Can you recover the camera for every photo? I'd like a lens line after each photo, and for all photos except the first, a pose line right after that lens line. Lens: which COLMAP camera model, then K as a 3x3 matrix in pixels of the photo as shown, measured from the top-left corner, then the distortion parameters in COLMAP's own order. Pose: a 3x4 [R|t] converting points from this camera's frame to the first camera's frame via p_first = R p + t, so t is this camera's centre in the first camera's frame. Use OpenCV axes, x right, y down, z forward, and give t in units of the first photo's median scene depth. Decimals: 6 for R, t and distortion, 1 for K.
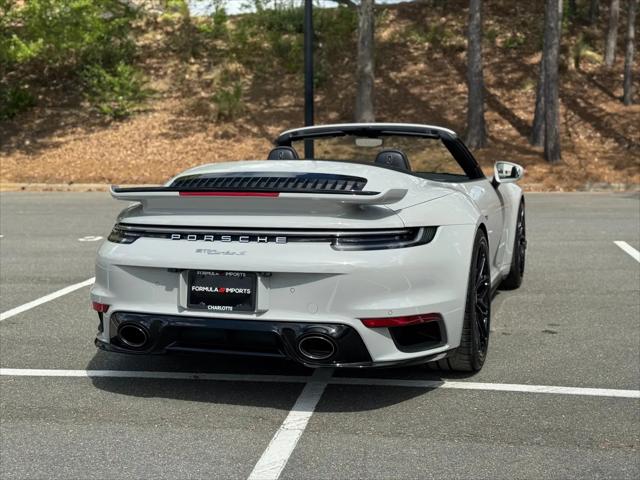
lens RADIAL K [[880.6, 0, 320.5], [0, 880.6, 260.6], [0, 0, 1]] dist [0.101737, 0.000000]
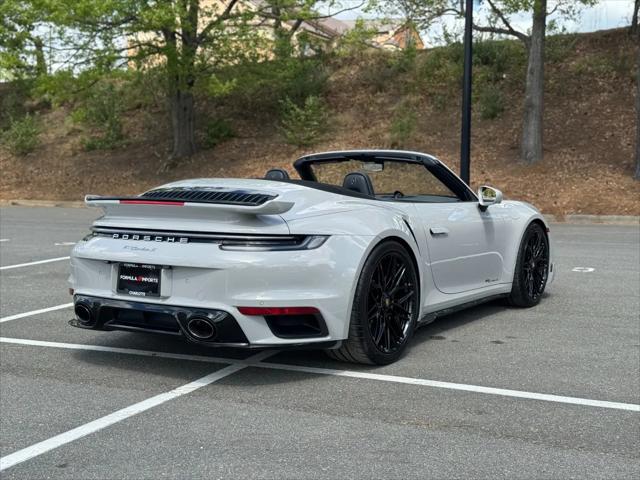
lens RADIAL K [[880.6, 0, 325.3], [0, 880.6, 261.3], [0, 0, 1]] dist [0.101737, 0.000000]
pose [[0.967058, 0.038781, -0.251585, 0.443888], [-0.047103, 0.998521, -0.027137, 0.028974], [0.250161, 0.038094, 0.967455, -0.141447]]
